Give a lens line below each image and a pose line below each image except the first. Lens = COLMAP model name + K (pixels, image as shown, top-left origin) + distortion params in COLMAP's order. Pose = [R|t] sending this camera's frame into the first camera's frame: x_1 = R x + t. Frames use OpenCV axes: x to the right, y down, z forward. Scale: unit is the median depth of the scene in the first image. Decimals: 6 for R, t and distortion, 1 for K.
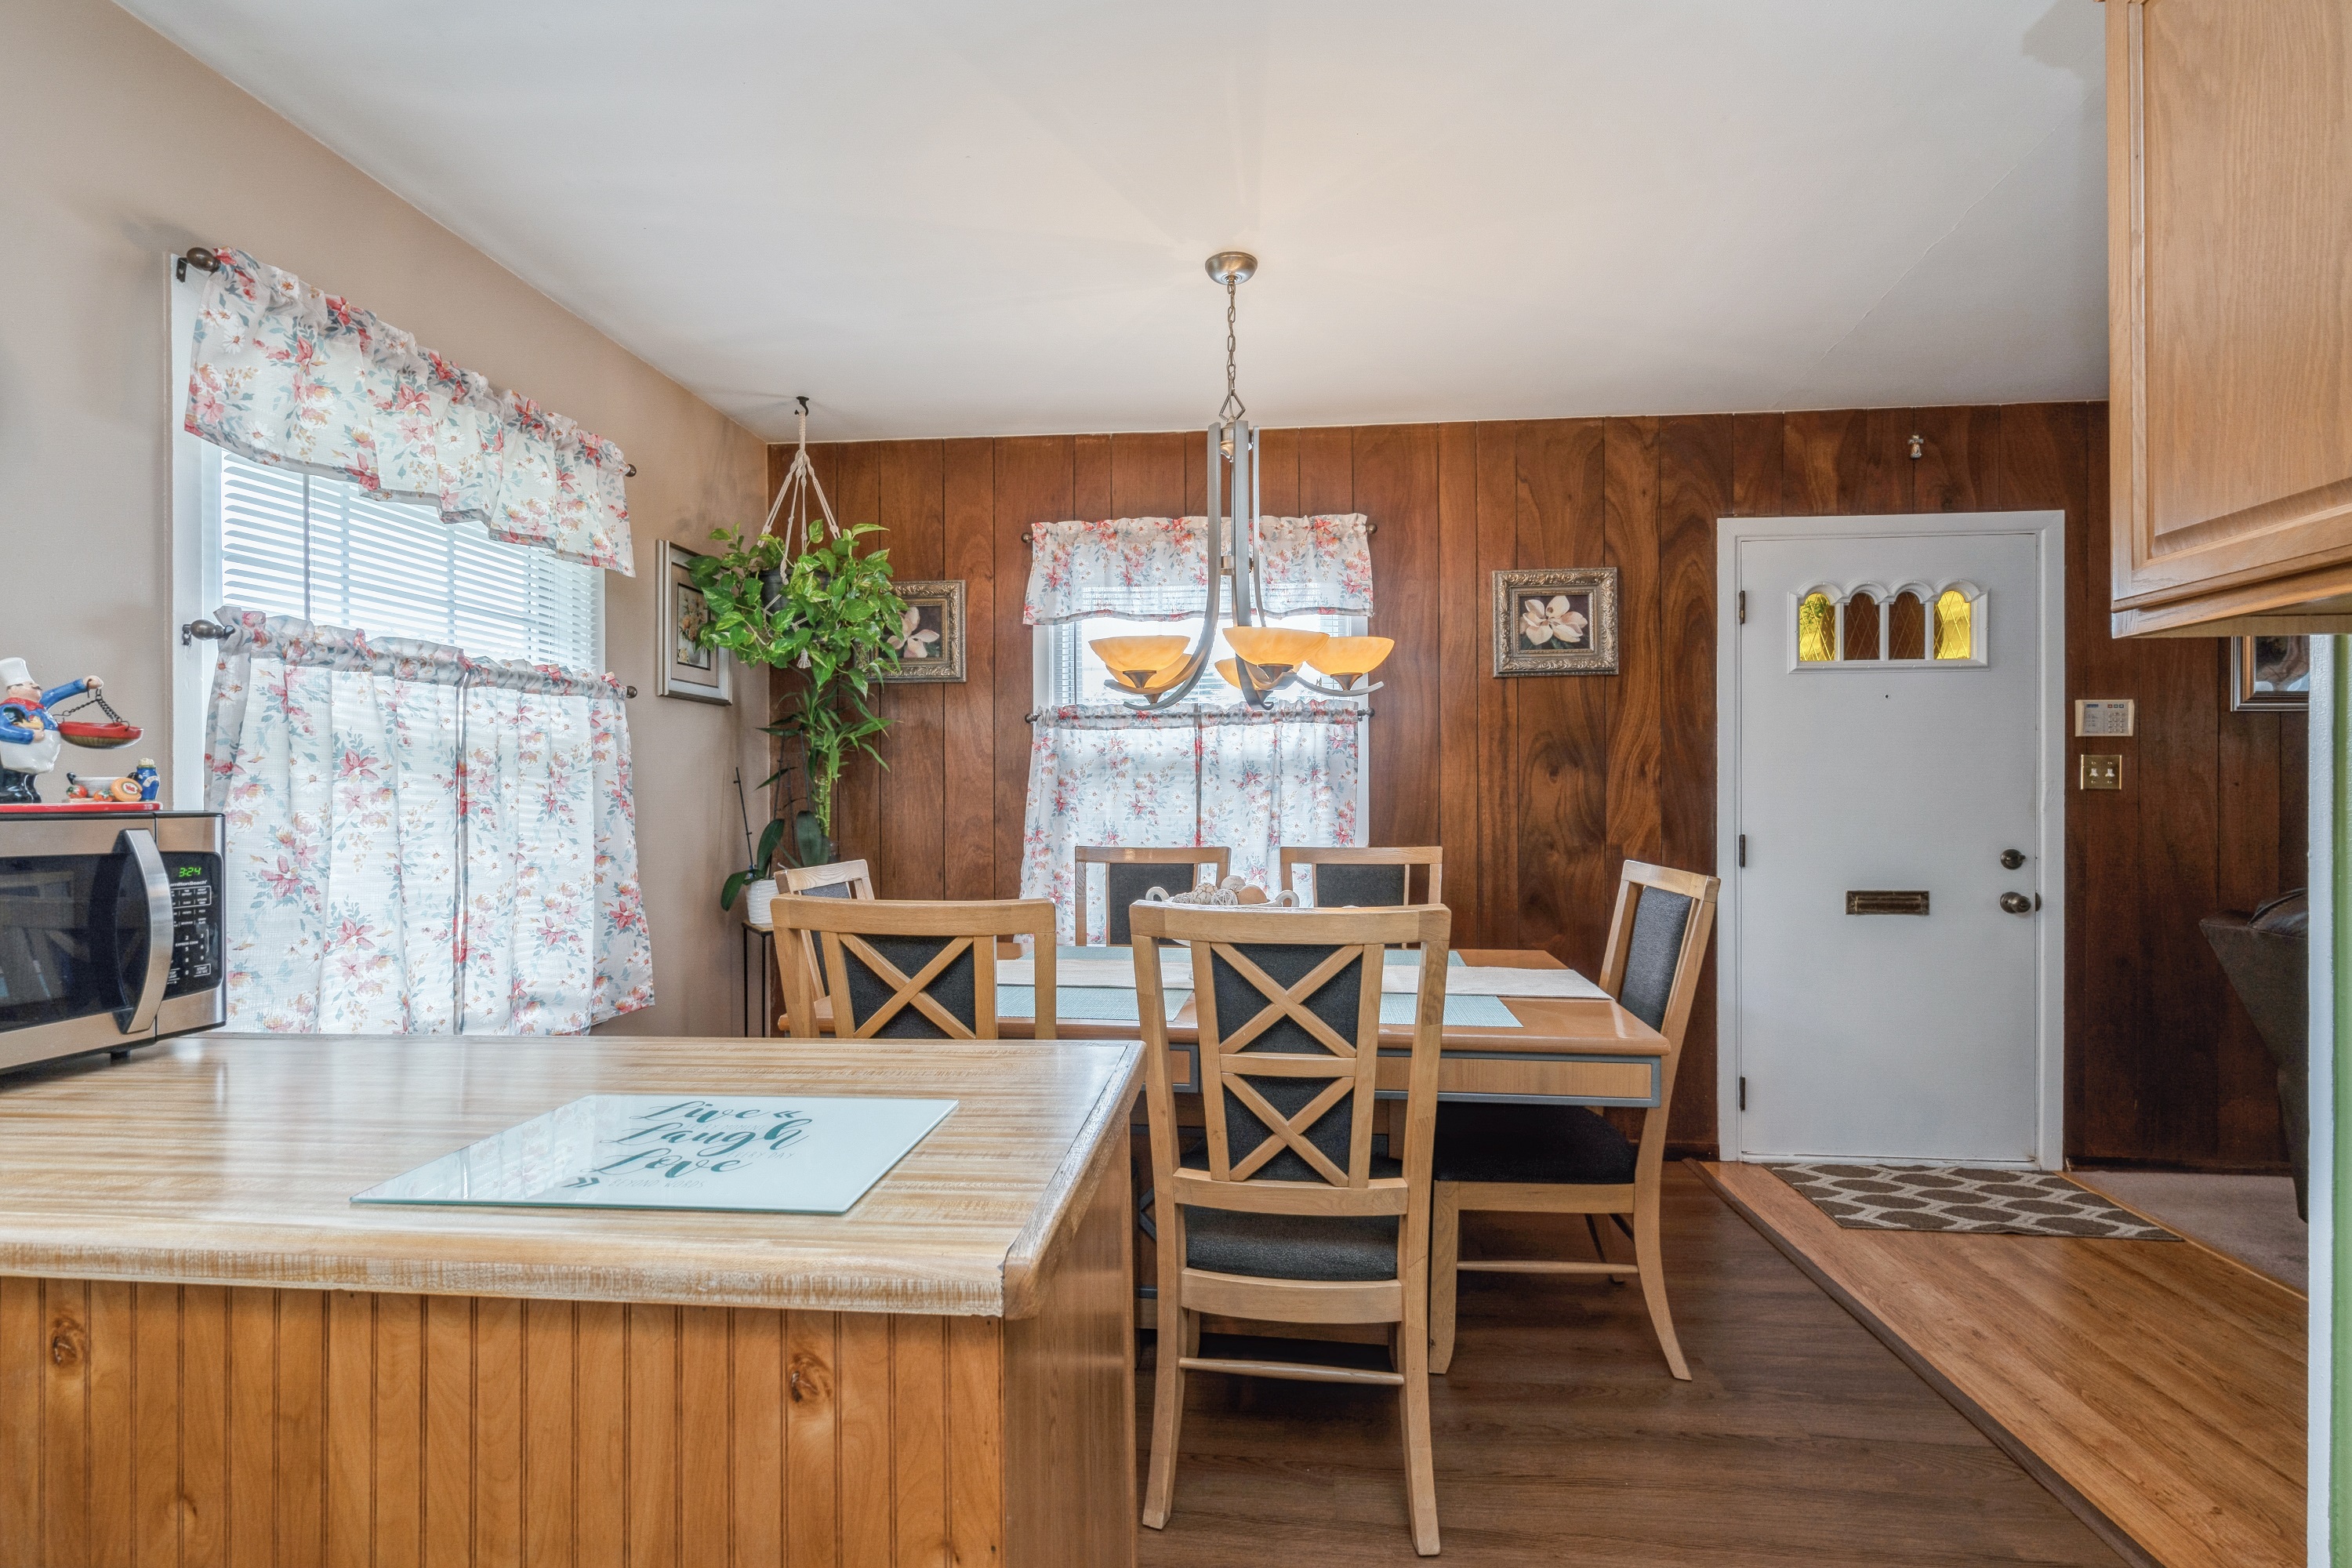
lens RADIAL K [[1070.4, 0, 1166.2], [0, 1070.4, 793.1], [0, 0, 1]] dist [-0.010216, 0.004373]
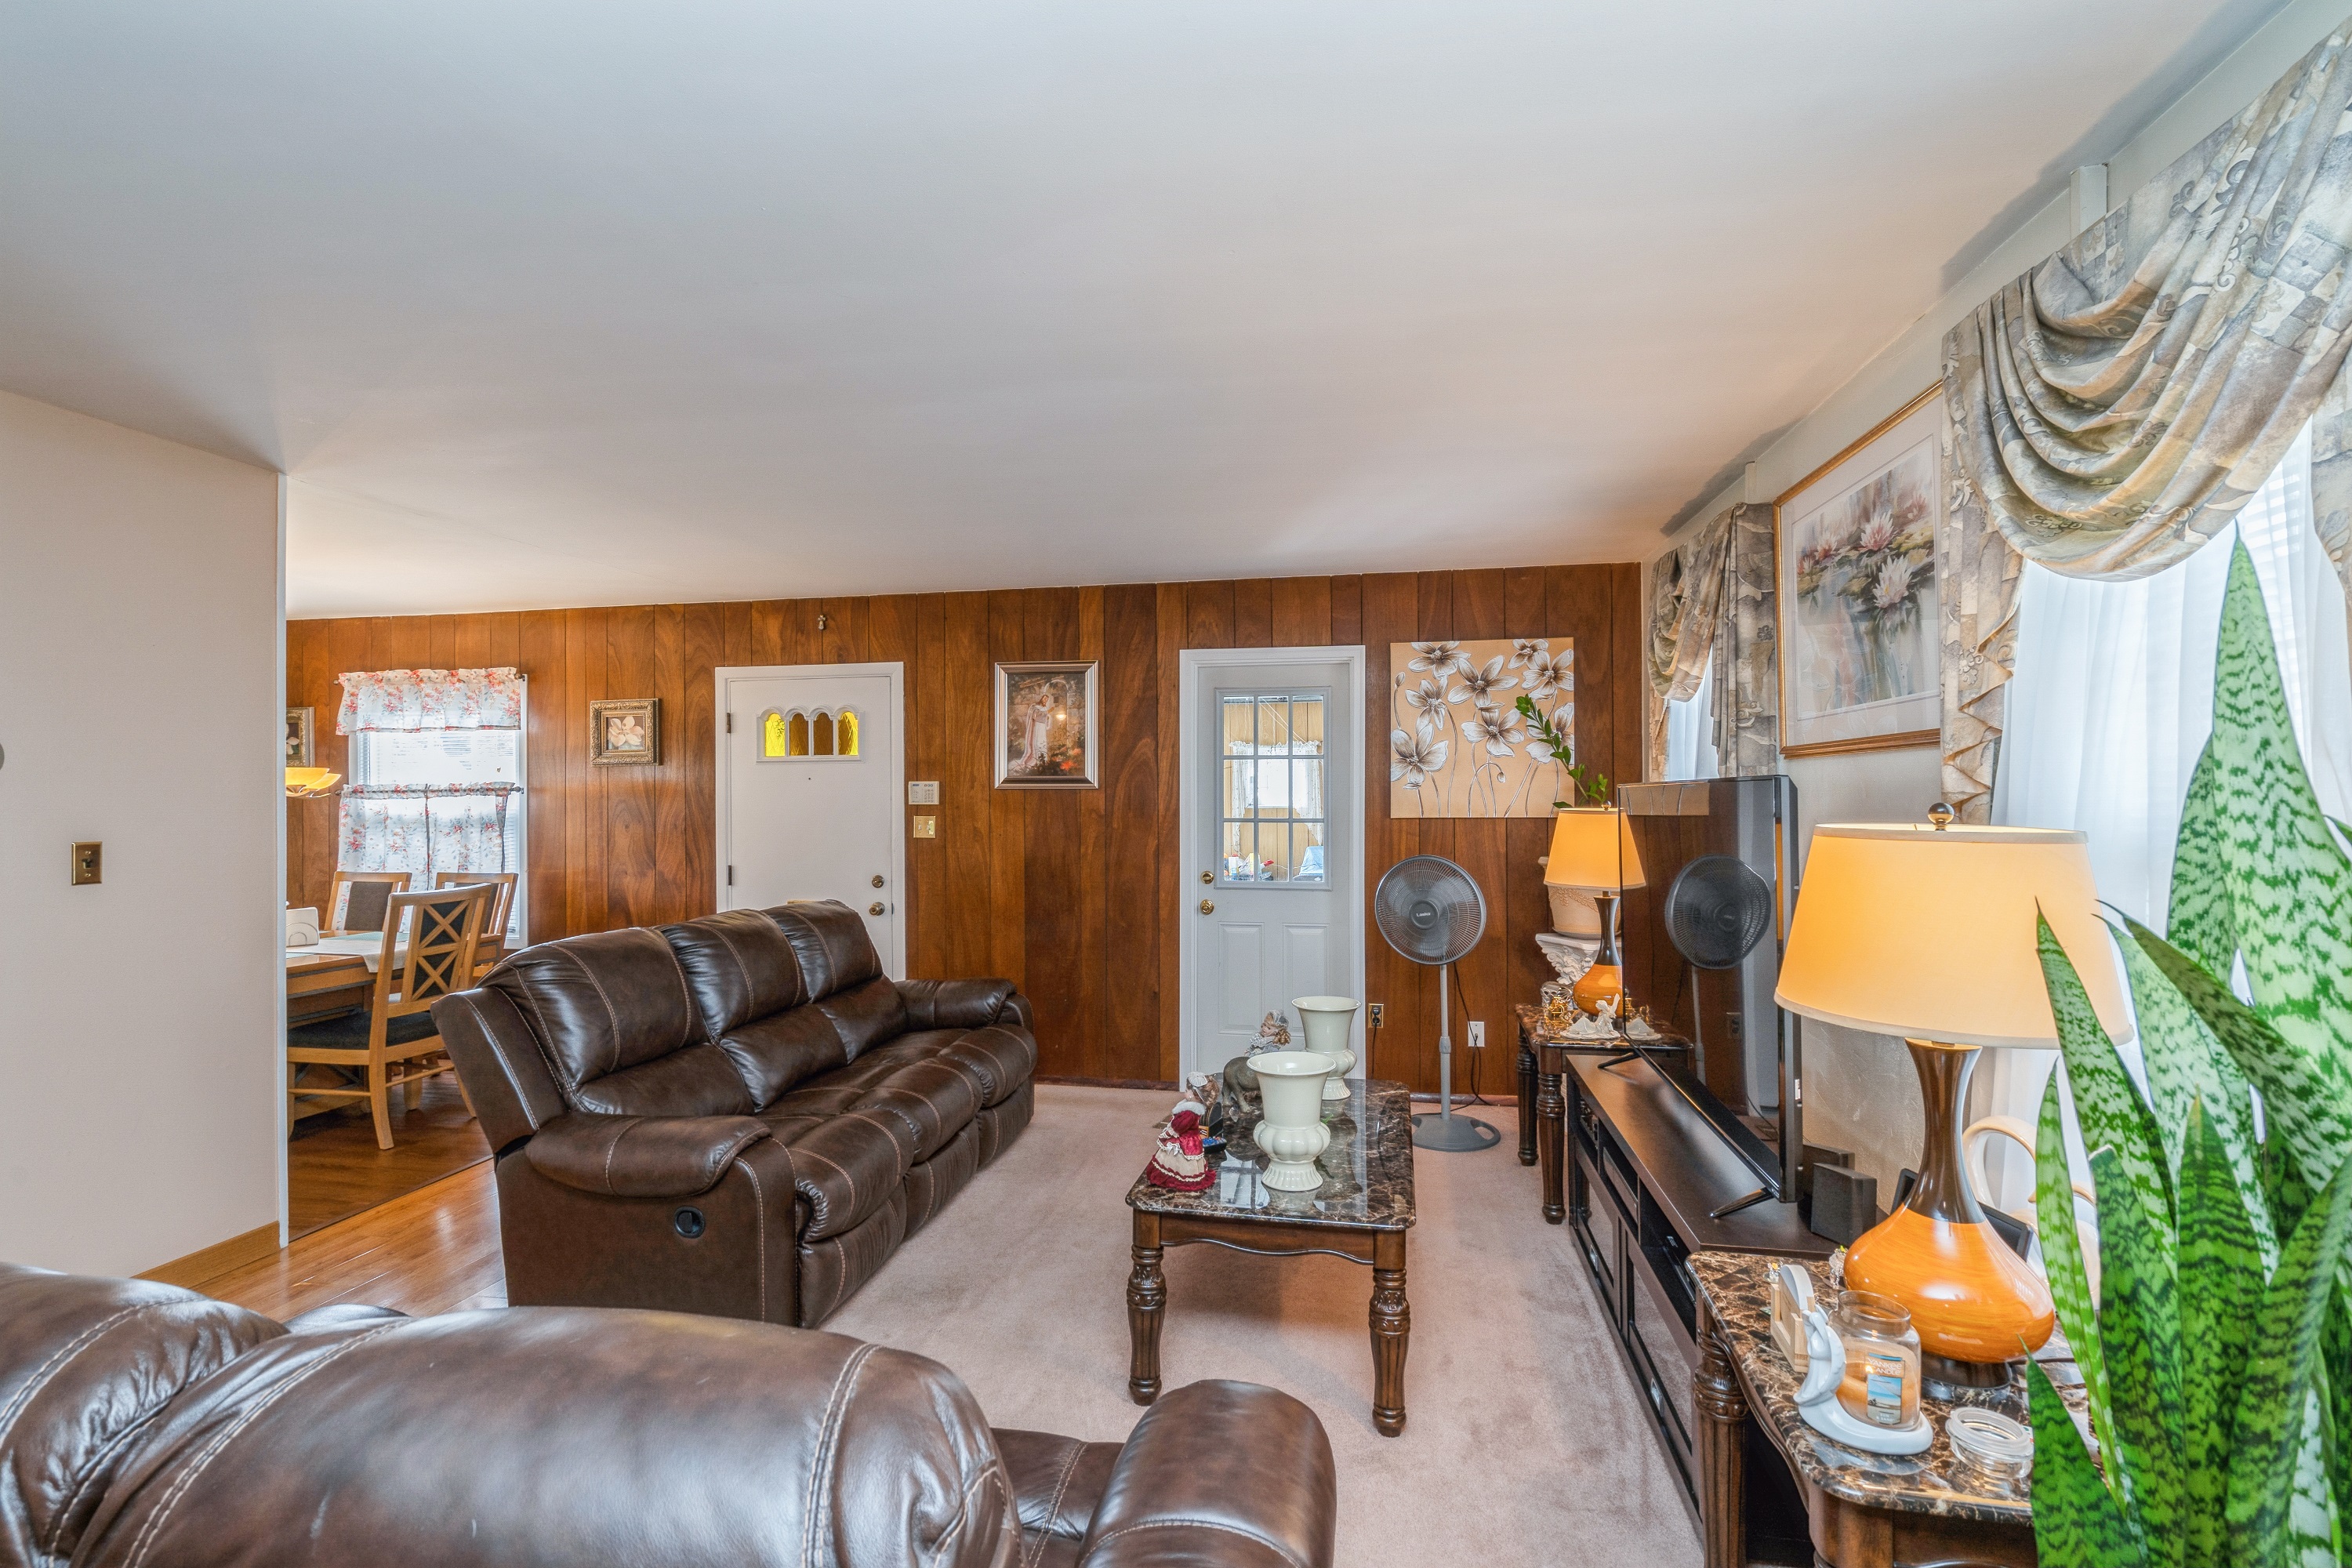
lens RADIAL K [[1070.4, 0, 1180.1], [0, 1070.4, 794.6], [0, 0, 1]] dist [-0.010216, 0.004373]
pose [[0.996475, -0.003918, -0.083795, 1.380753], [0.003380, 0.999973, -0.006552, -0.055134], [0.083818, 0.006245, 0.996461, -0.550813]]
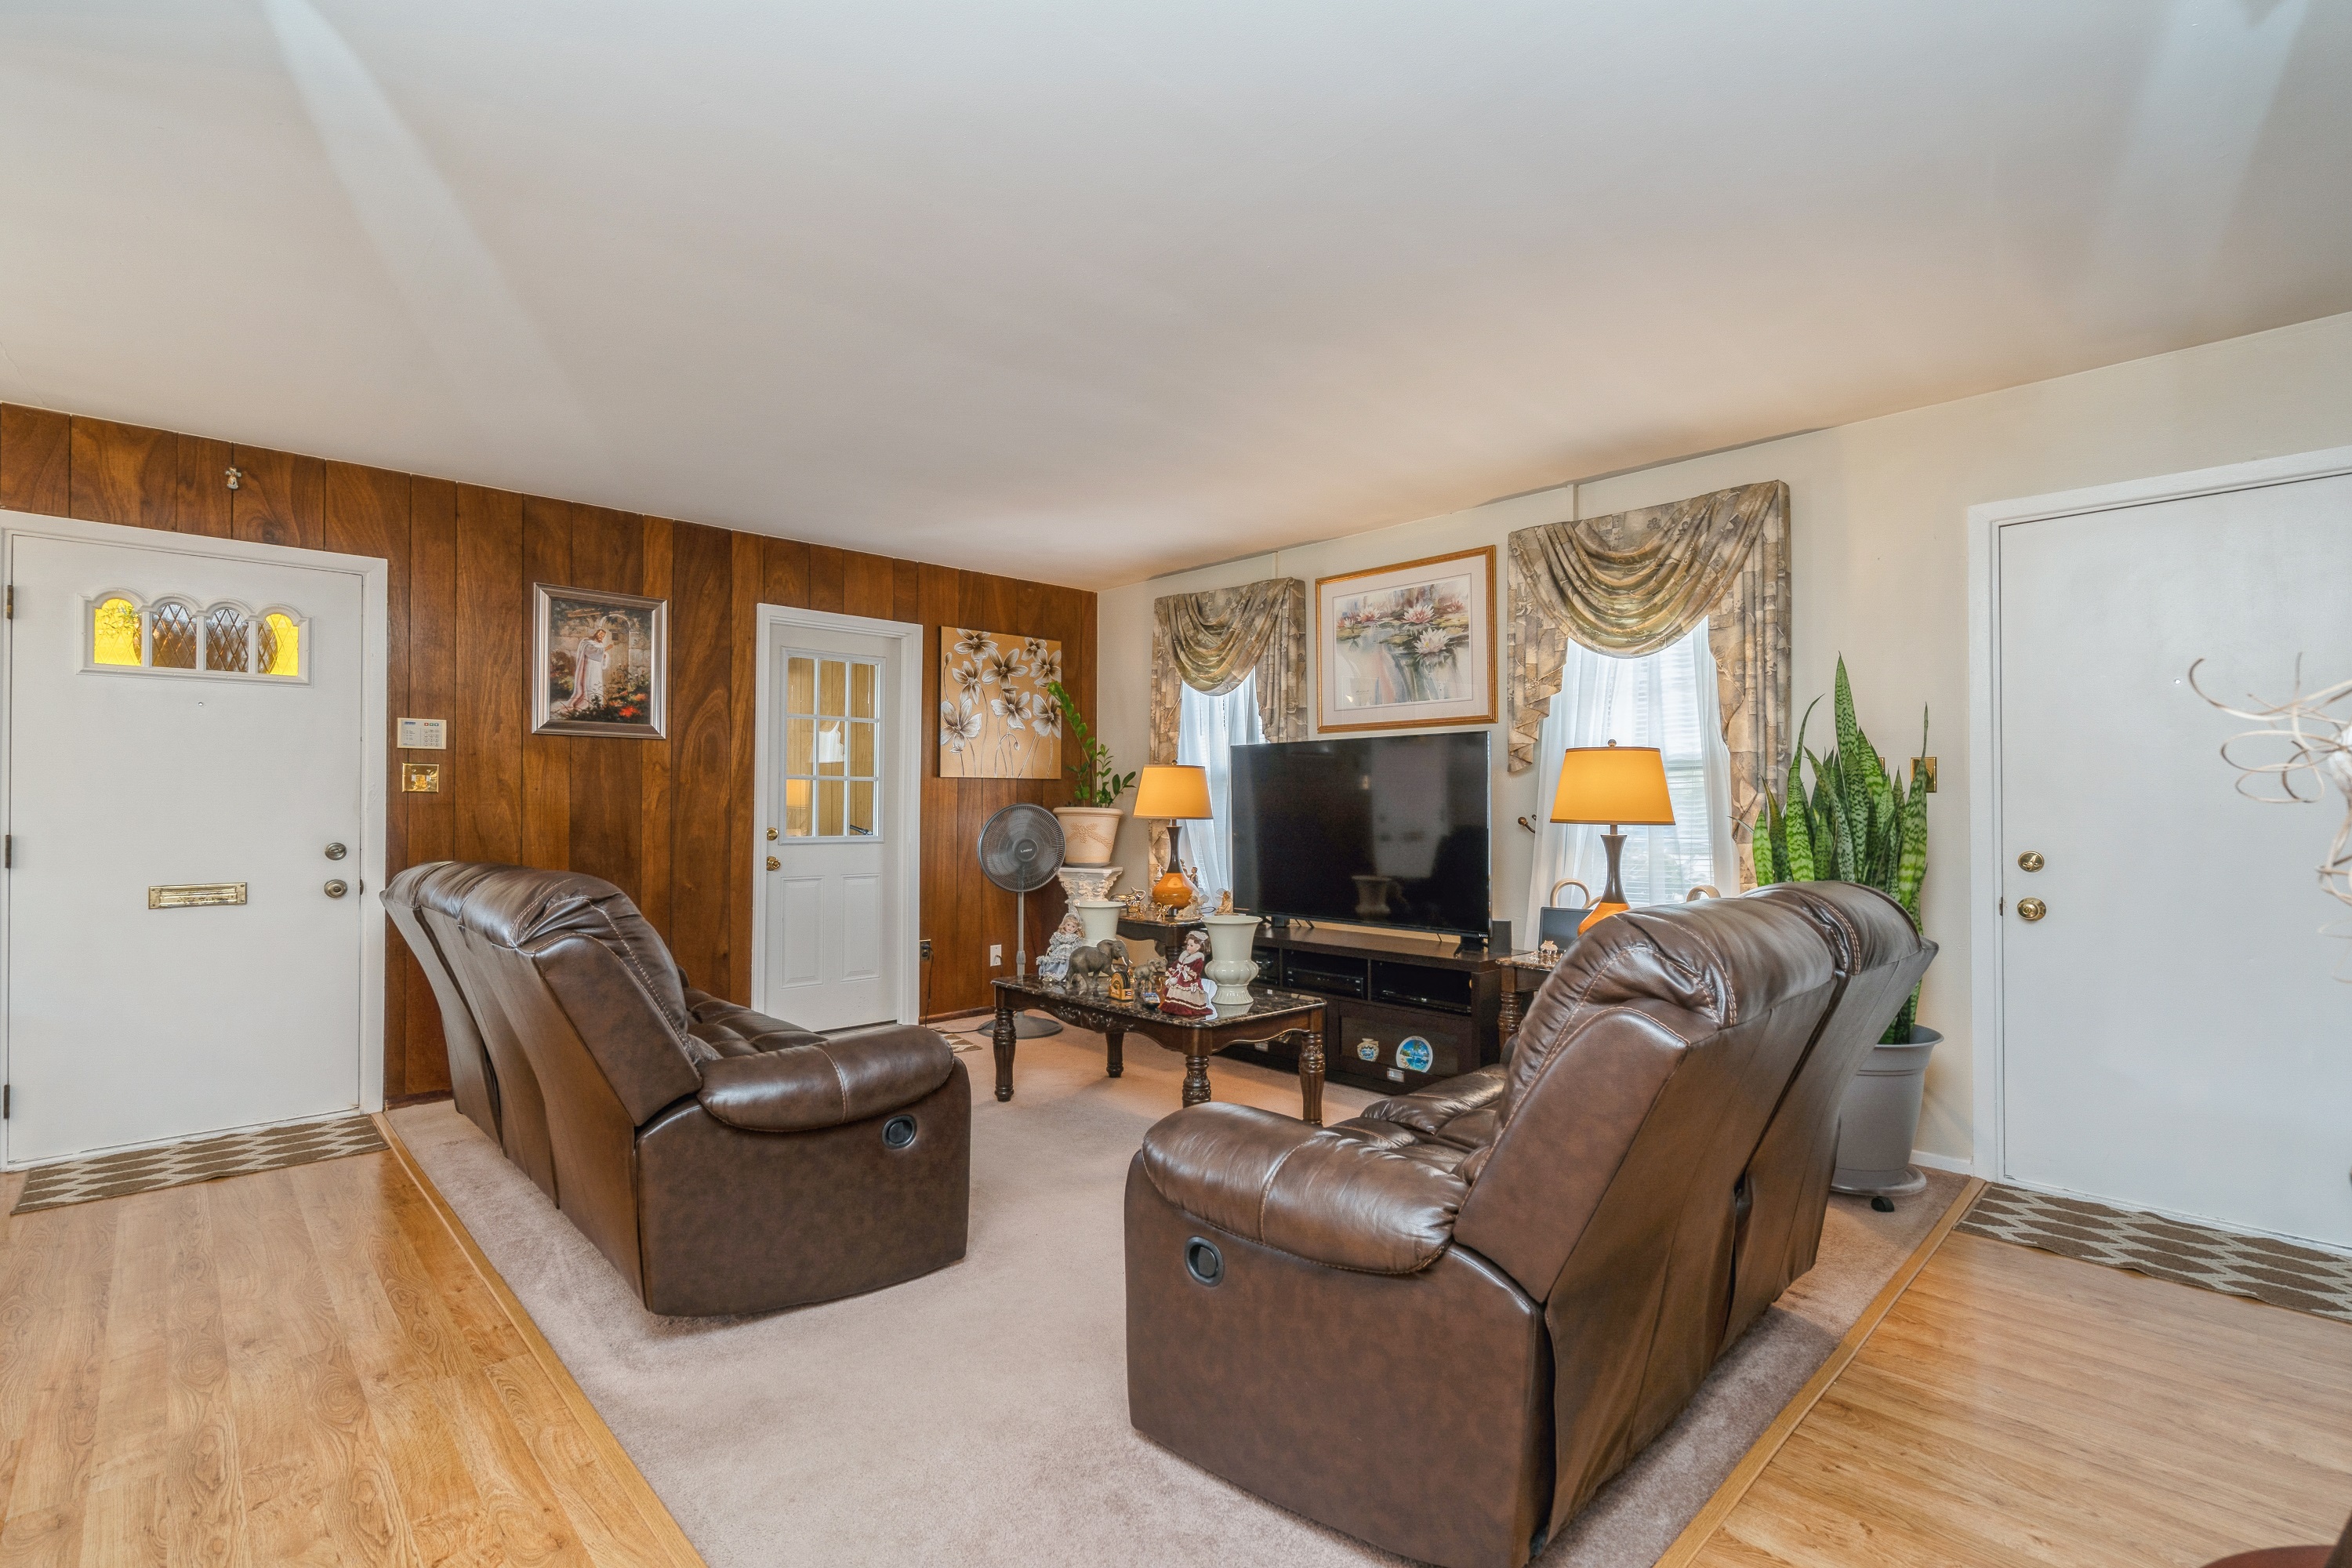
lens RADIAL K [[1070.4, 0, 1167.5], [0, 1070.4, 792.2], [0, 0, 1]] dist [-0.010216, 0.004373]
pose [[0.650327, 0.009143, 0.759600, 0.502913], [0.002837, 0.999891, -0.014465, 0.017114], [-0.759649, 0.011562, 0.650230, -0.445461]]
